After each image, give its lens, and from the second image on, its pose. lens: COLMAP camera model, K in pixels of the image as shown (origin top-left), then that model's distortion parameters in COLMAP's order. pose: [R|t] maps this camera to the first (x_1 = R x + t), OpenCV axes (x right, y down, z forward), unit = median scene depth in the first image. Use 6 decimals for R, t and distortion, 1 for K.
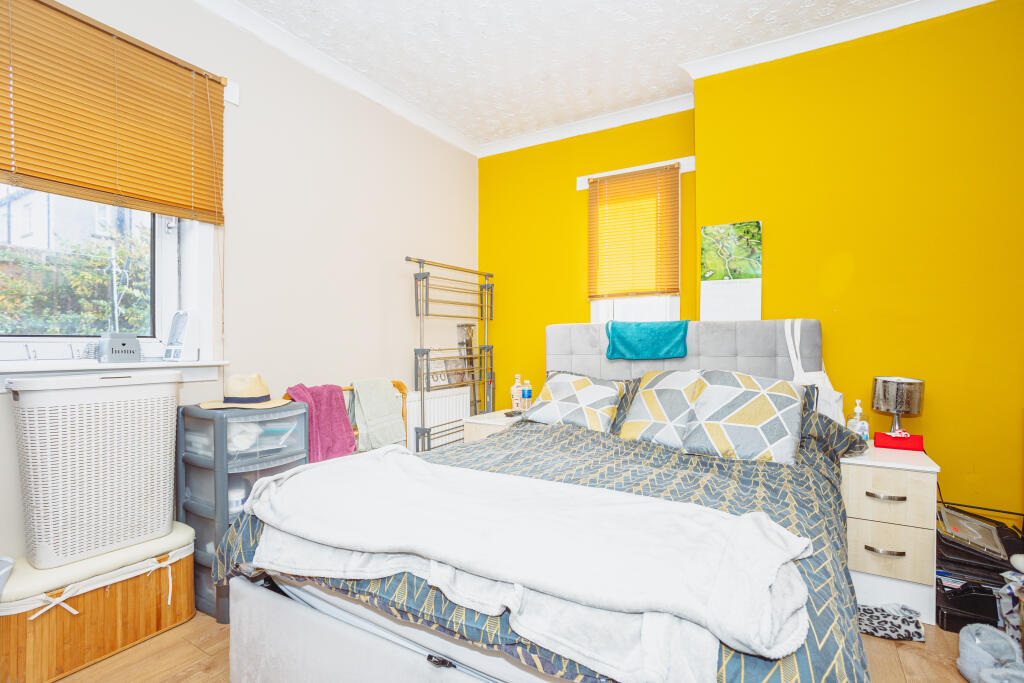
lens RADIAL K [[503.5, 0, 507.7], [0, 503.5, 341.0], [0, 0, 1]] dist [-0.056674, 0.038573]
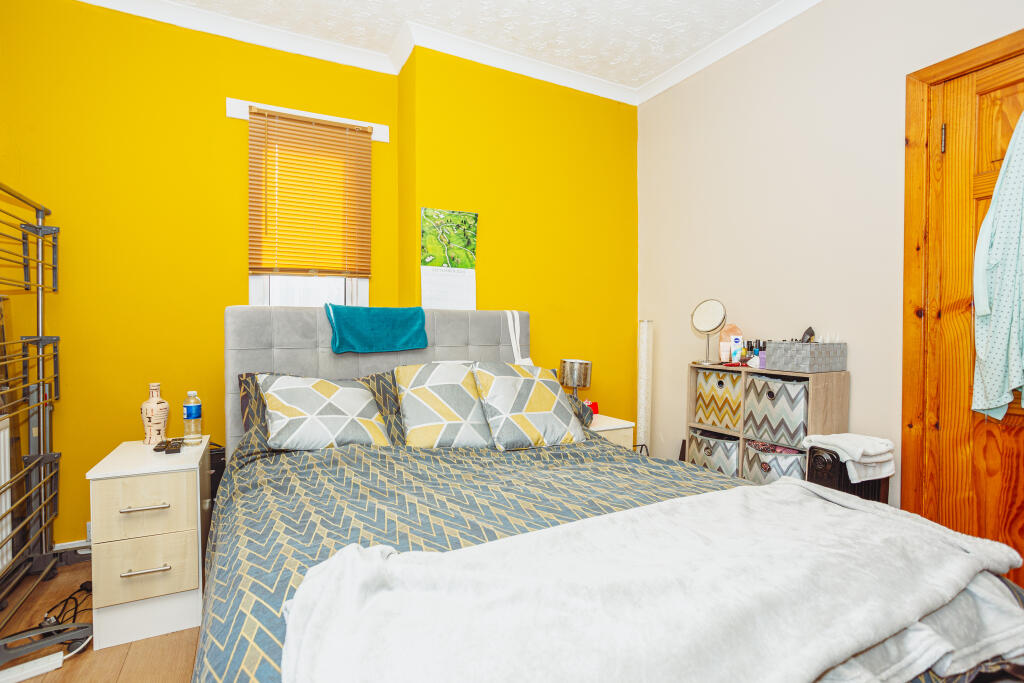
lens RADIAL K [[503.5, 0, 507.7], [0, 503.5, 341.0], [0, 0, 1]] dist [-0.056674, 0.038573]
pose [[0.512176, -0.017514, 0.858702, -0.341943], [-0.005844, 0.999698, 0.023875, -0.002766], [-0.858861, -0.017247, 0.511919, 0.387047]]
